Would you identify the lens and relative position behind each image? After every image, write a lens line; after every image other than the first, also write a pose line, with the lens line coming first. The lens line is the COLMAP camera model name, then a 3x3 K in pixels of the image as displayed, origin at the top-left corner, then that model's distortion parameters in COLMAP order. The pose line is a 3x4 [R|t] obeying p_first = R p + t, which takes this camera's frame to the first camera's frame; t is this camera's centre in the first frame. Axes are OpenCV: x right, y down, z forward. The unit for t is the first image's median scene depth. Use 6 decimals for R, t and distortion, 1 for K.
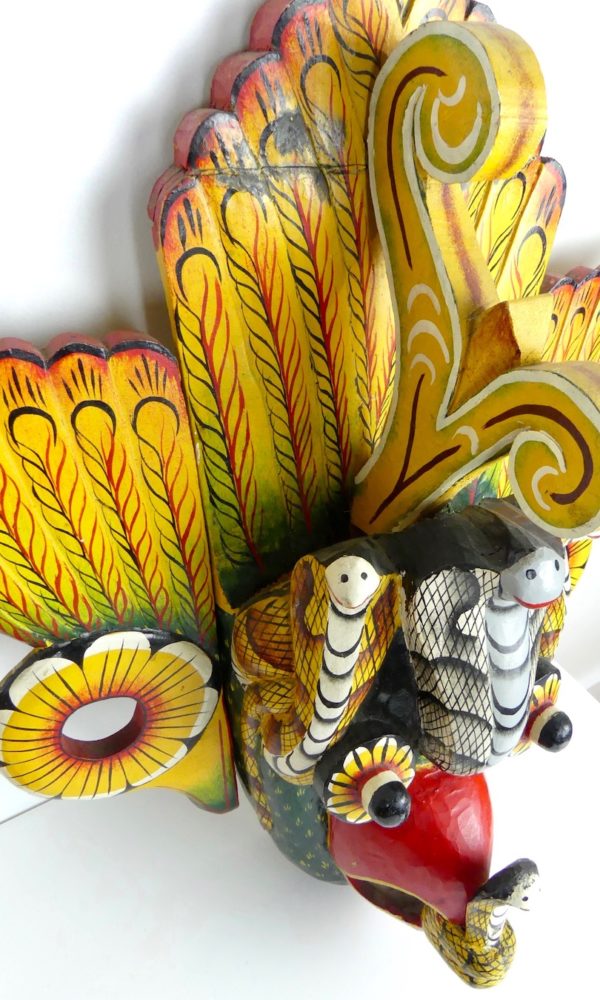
lens RADIAL K [[791.6, 0, 337.5], [0, 791.6, 484.1], [0, 0, 1]] dist [-0.019303, -0.004143]
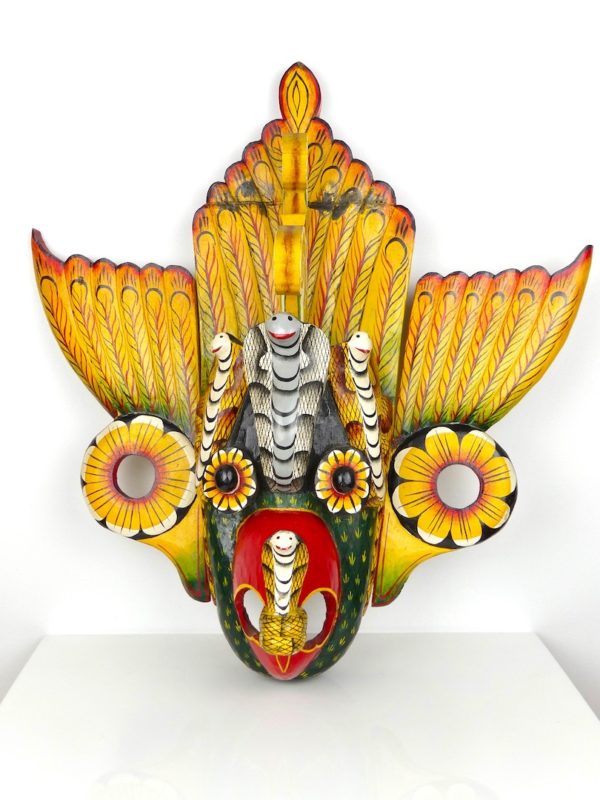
lens RADIAL K [[1065.8, 0, 301.4], [0, 1065.8, 329.9], [0, 0, 1]] dist [-0.026916, -0.037732]
pose [[0.826940, -0.095388, -0.554140, 1.683853], [-0.266060, 0.801823, -0.535062, 1.473000], [0.495361, 0.589899, 0.637681, -0.701784]]
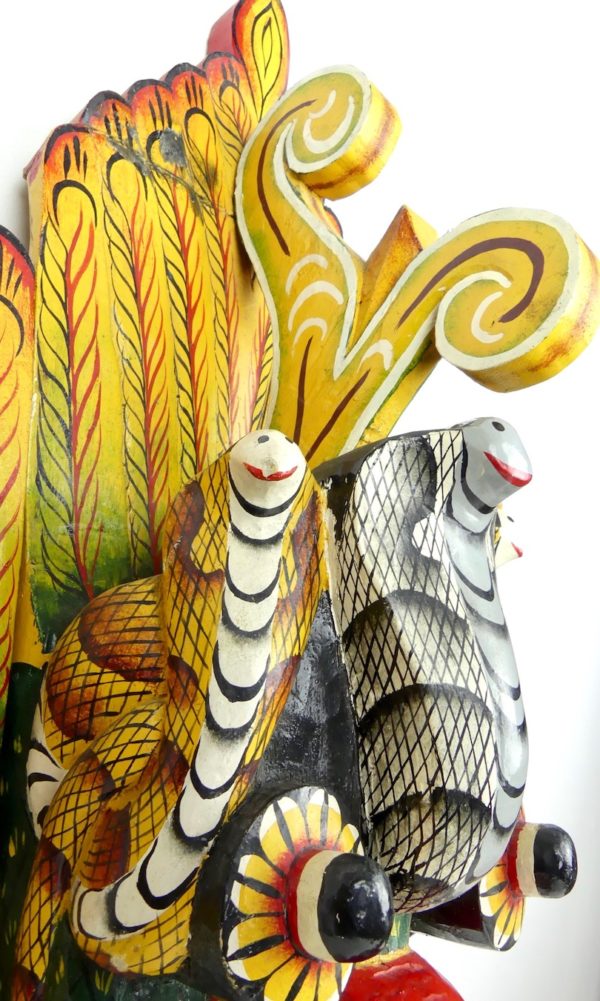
lens RADIAL K [[762.0, 0, 300.0], [0, 762.0, 500.5], [0, 0, 1]] dist [-0.026533, 0.000444]
pose [[0.951964, 0.082755, 0.294815, -0.144969], [0.147790, 0.719055, -0.679057, 0.579750], [-0.268183, 0.690008, 0.672284, 0.519949]]
